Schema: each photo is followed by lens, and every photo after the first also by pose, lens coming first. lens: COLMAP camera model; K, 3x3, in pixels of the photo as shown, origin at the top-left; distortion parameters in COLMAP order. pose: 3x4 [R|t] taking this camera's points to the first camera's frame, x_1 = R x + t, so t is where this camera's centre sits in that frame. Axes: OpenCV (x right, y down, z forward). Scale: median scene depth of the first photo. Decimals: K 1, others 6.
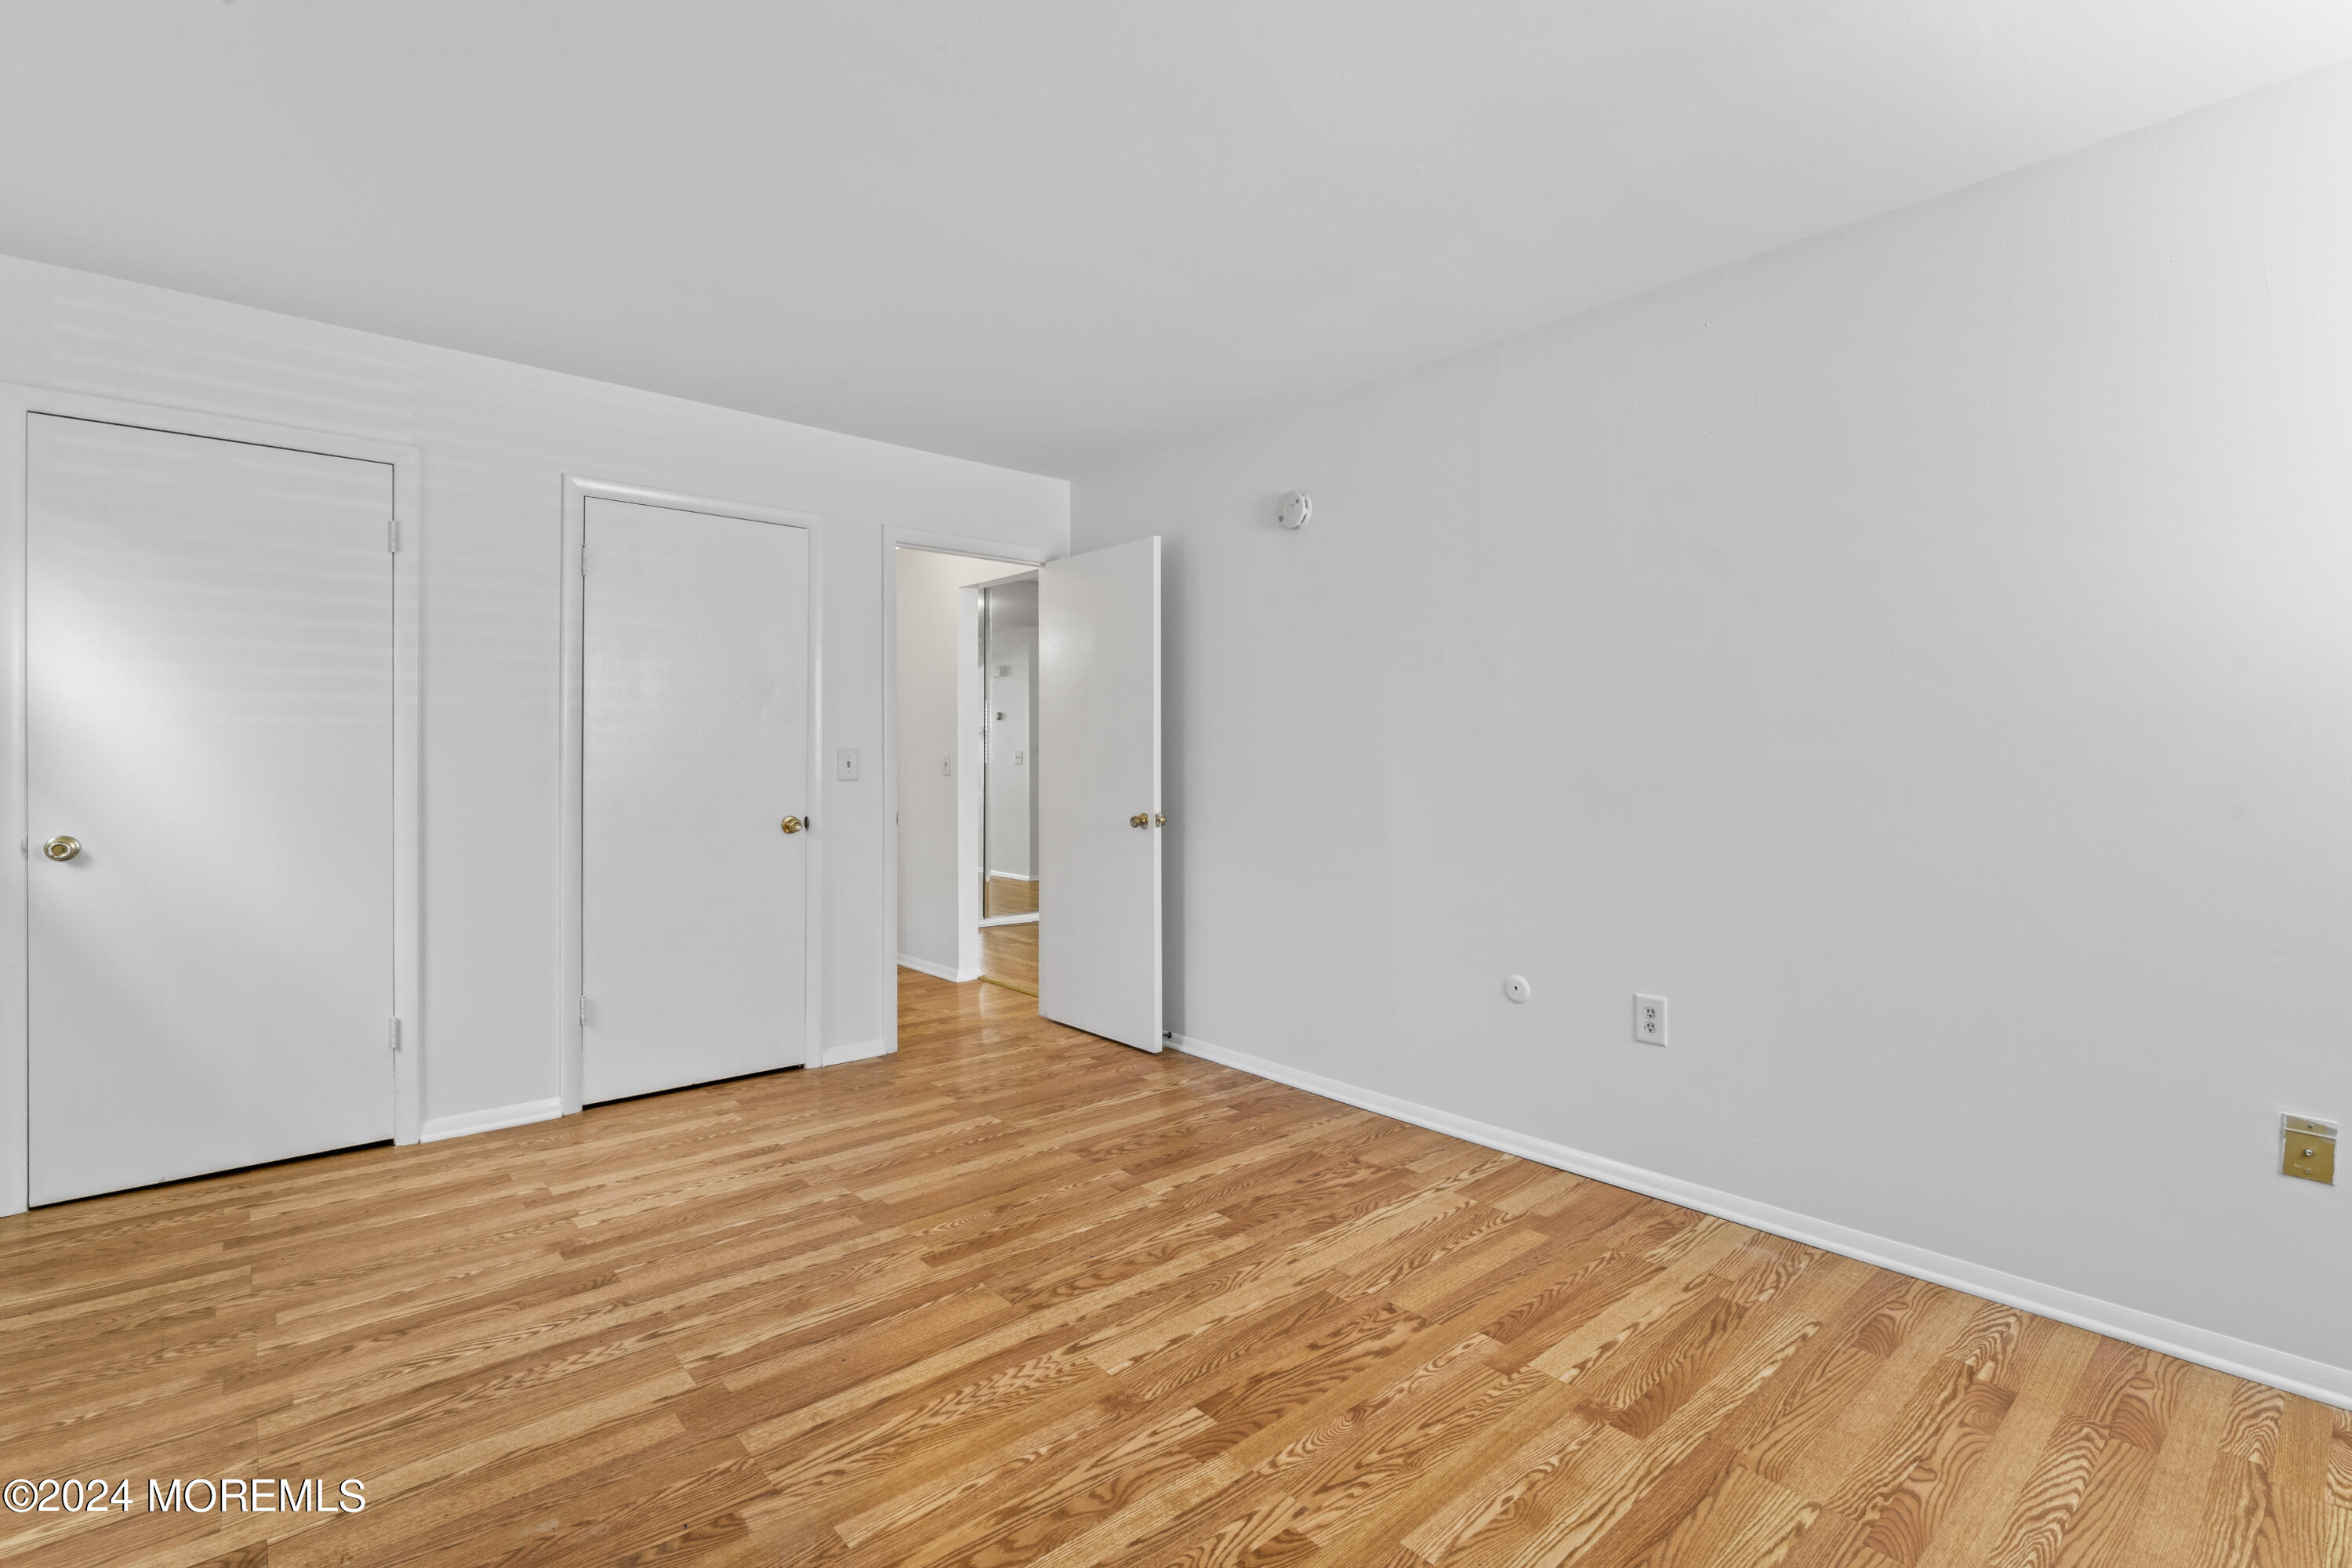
lens RADIAL K [[1069.2, 0, 1169.5], [0, 1069.2, 755.7], [0, 0, 1]] dist [-0.002869, 0.000092]
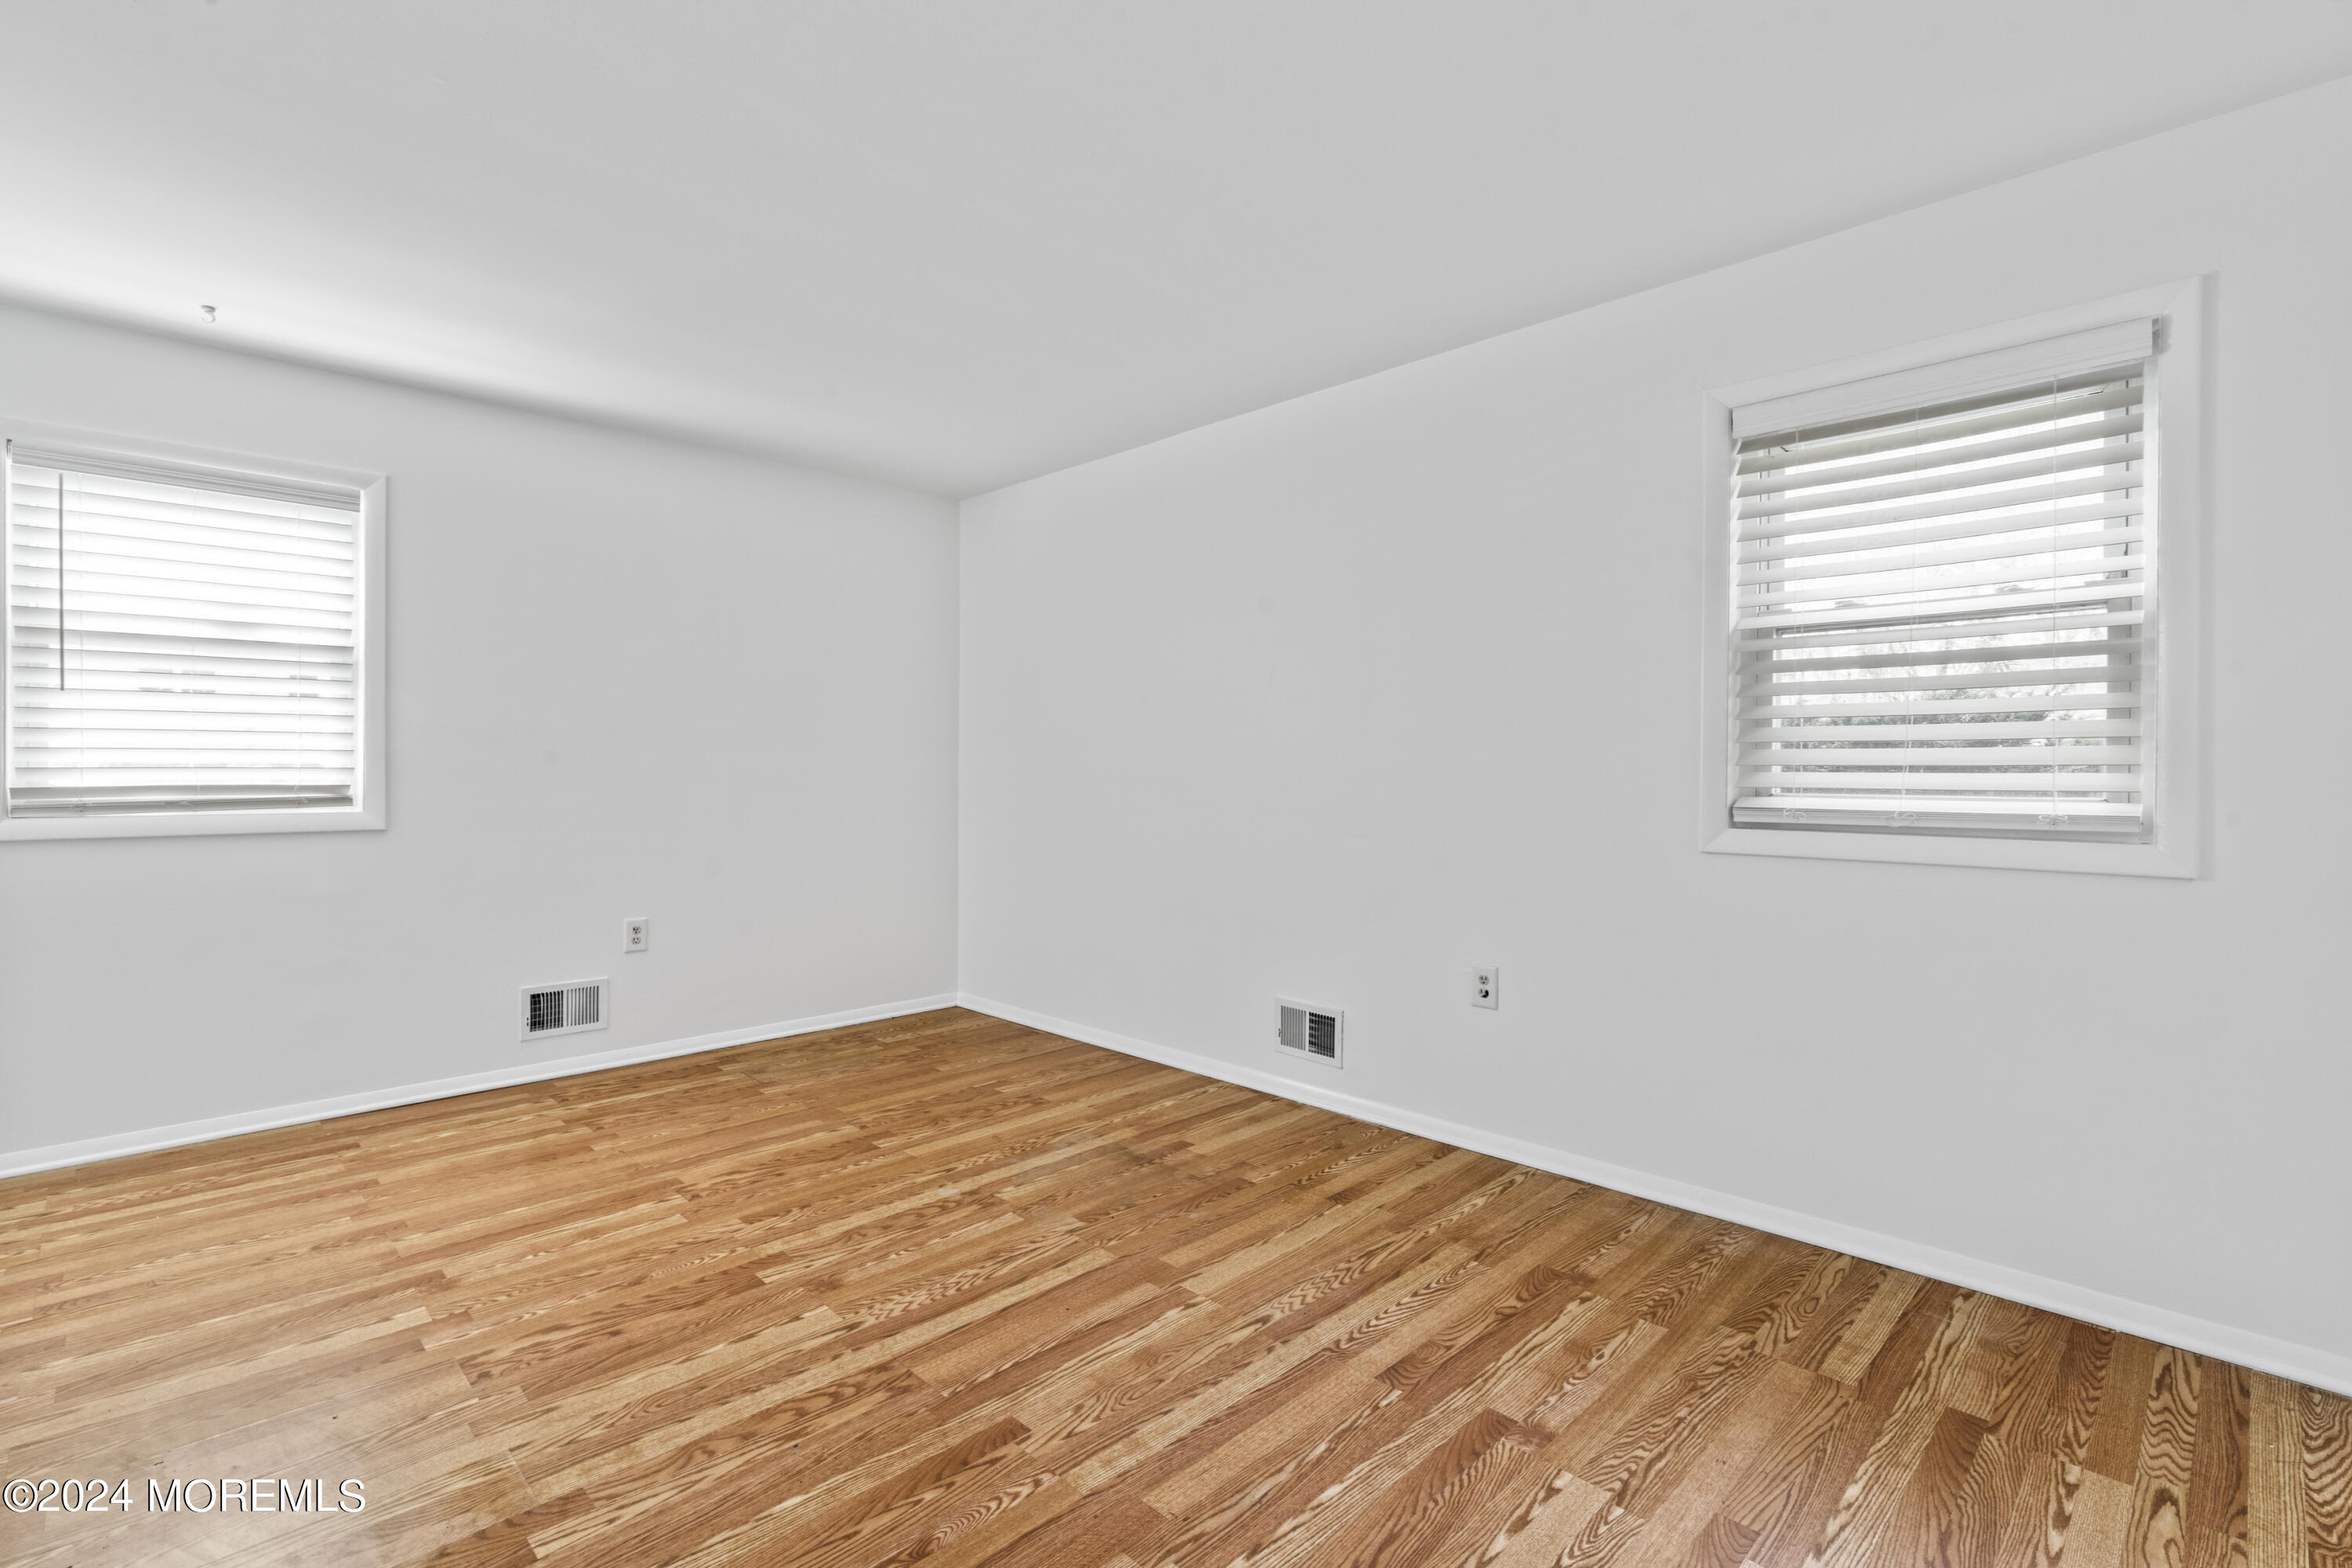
lens RADIAL K [[1069.2, 0, 1169.5], [0, 1069.2, 755.7], [0, 0, 1]] dist [-0.002869, 0.000092]
pose [[-0.997834, -0.004096, -0.065660, -0.321353], [-0.003192, 0.999899, -0.013865, 0.009069], [0.065710, -0.013626, -0.997746, 2.028069]]
